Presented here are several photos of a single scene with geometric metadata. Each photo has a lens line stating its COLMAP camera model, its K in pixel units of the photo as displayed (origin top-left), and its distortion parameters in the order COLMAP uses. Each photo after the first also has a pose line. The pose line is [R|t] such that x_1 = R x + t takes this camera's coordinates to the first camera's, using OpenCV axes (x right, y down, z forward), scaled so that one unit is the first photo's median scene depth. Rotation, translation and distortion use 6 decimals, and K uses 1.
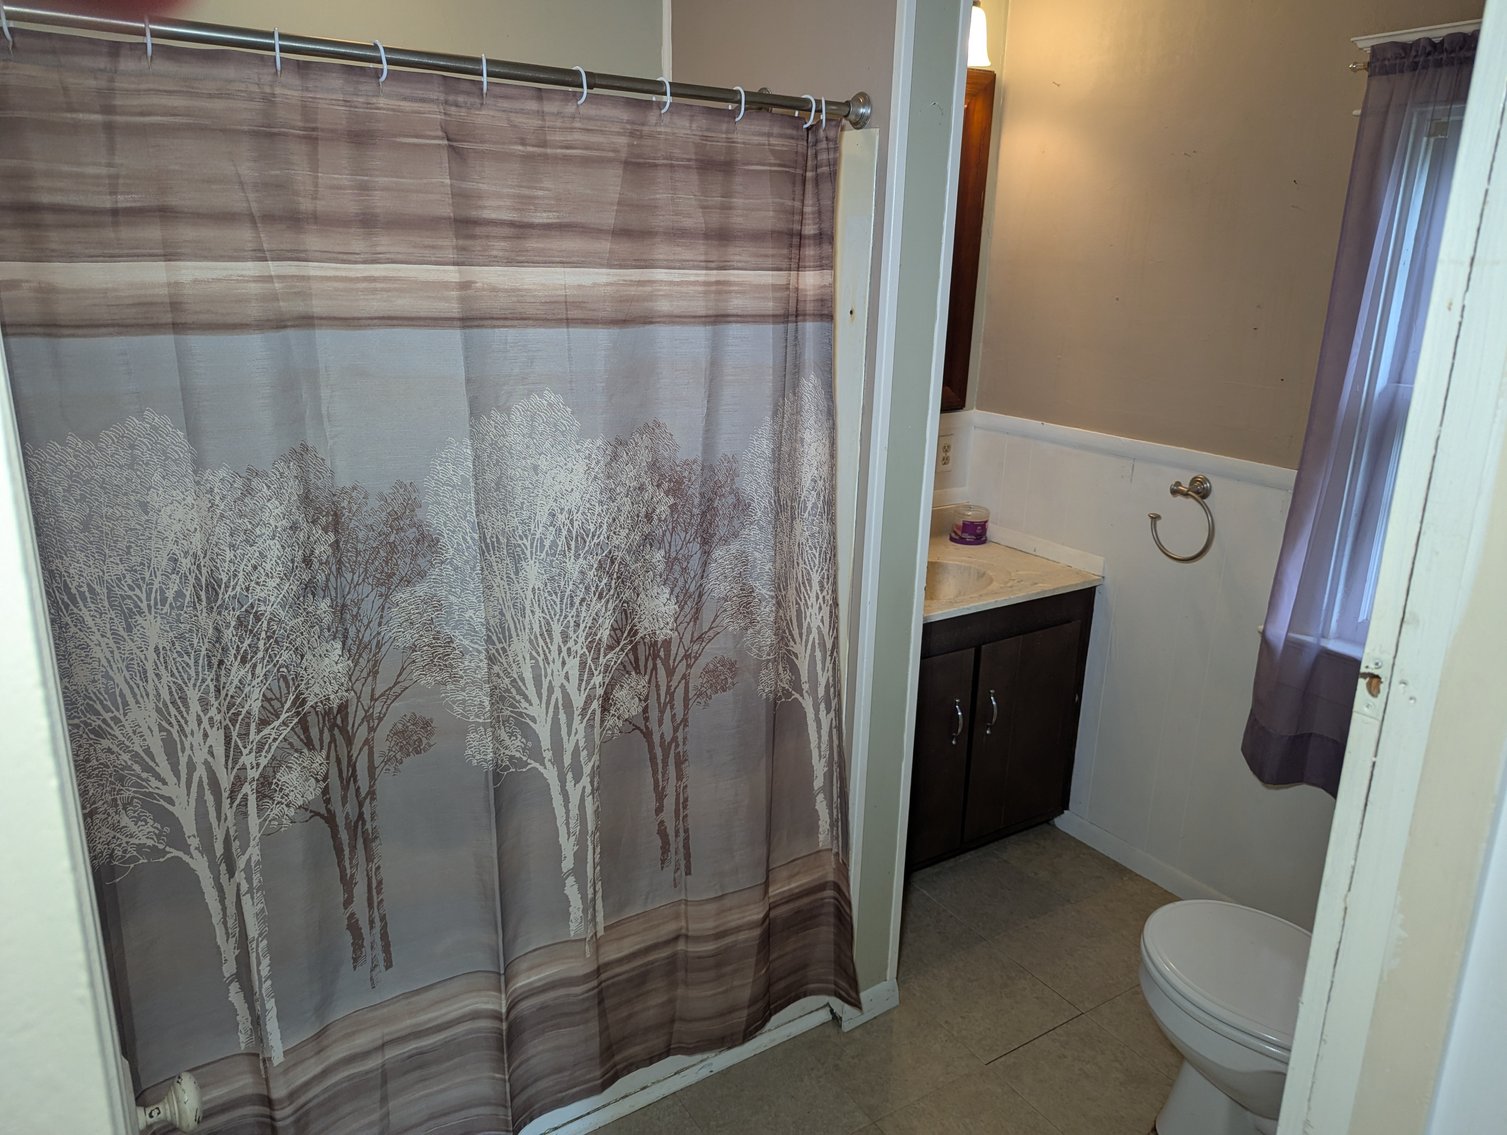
lens RADIAL K [[1071.0, 0, 758.2], [0, 1071.0, 566.9], [0, 0, 1]] dist [0.048644, -0.014589]
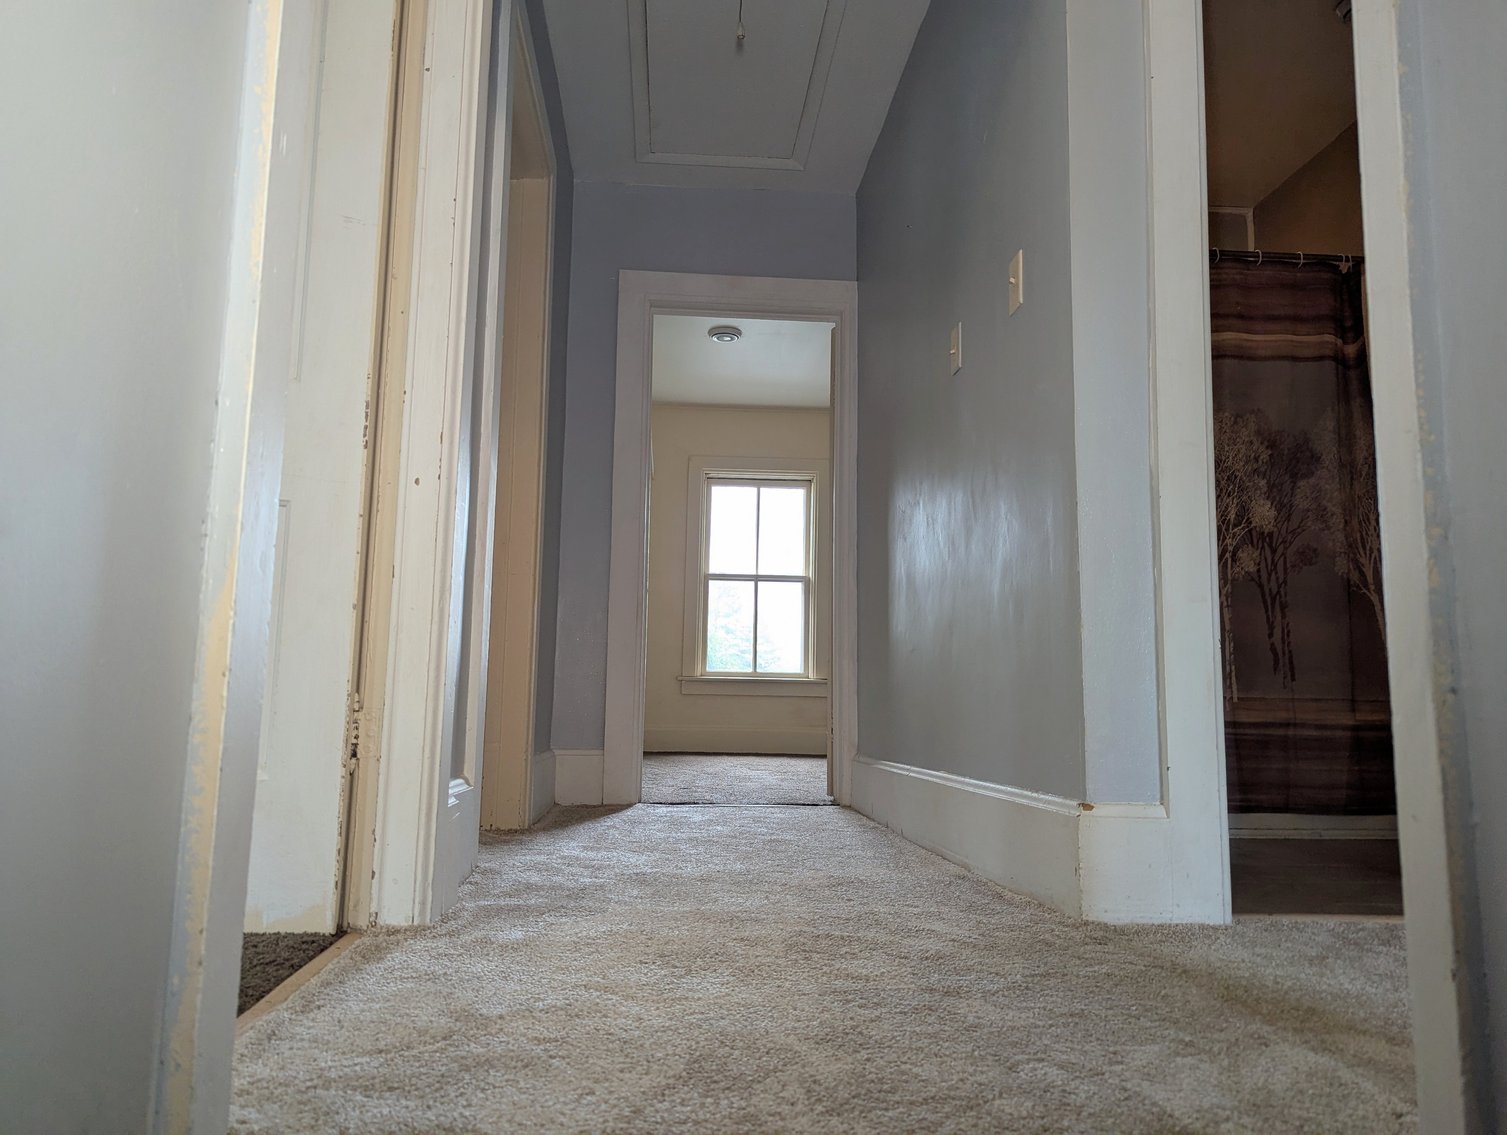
lens RADIAL K [[1071.0, 0, 751.1], [0, 1071.0, 568.0], [0, 0, 1]] dist [0.048644, -0.014589]
pose [[0.880577, -0.070560, -0.468621, -0.009037], [-0.131979, 0.913220, -0.385502, 0.898152], [0.455155, 0.401312, 0.794847, -0.738032]]
